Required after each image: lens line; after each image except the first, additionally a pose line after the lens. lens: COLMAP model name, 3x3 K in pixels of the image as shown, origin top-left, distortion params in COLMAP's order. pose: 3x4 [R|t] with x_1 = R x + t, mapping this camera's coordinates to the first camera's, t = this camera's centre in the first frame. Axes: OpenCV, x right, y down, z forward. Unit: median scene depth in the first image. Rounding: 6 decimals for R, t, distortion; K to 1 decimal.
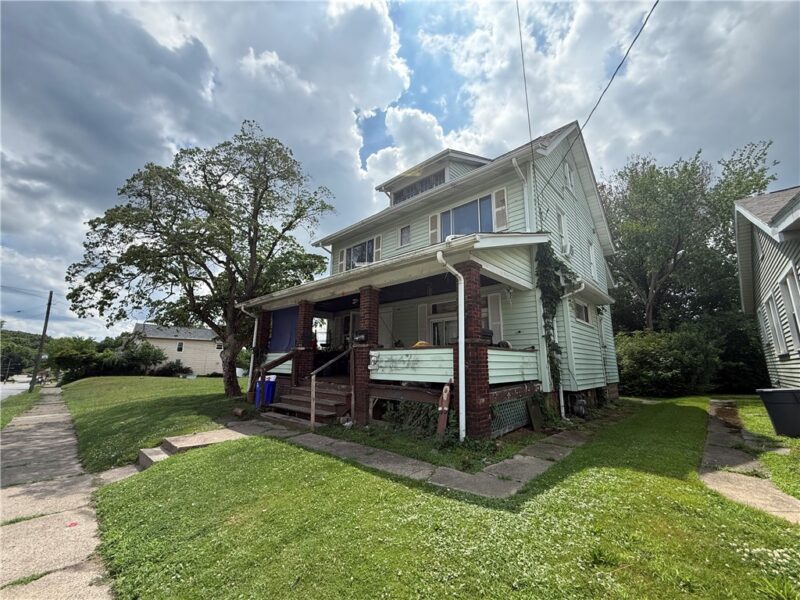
lens RADIAL K [[309.9, 0, 394.3], [0, 309.9, 299.2], [0, 0, 1]] dist [-0.003068, -0.000024]
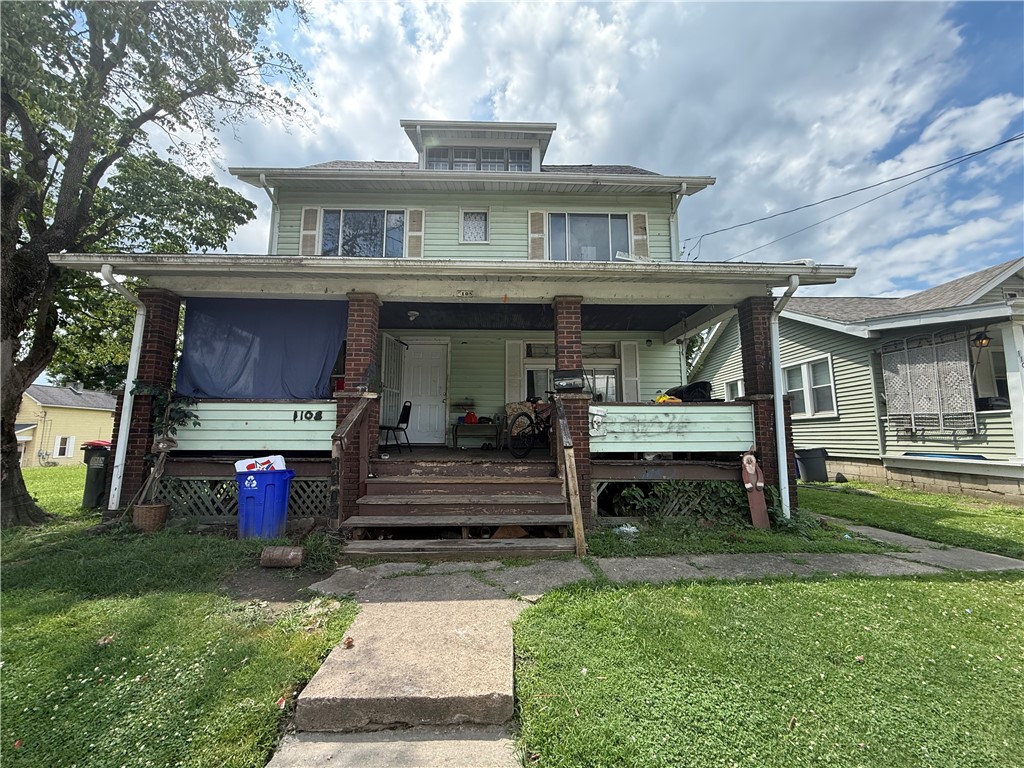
lens RADIAL K [[396.7, 0, 510.3], [0, 396.7, 383.1], [0, 0, 1]] dist [-0.003068, -0.000024]
pose [[0.713293, 0.081834, 0.696072, -0.690949], [-0.136314, 0.990393, 0.023251, 0.121926], [-0.687482, -0.111469, 0.717596, 0.542831]]
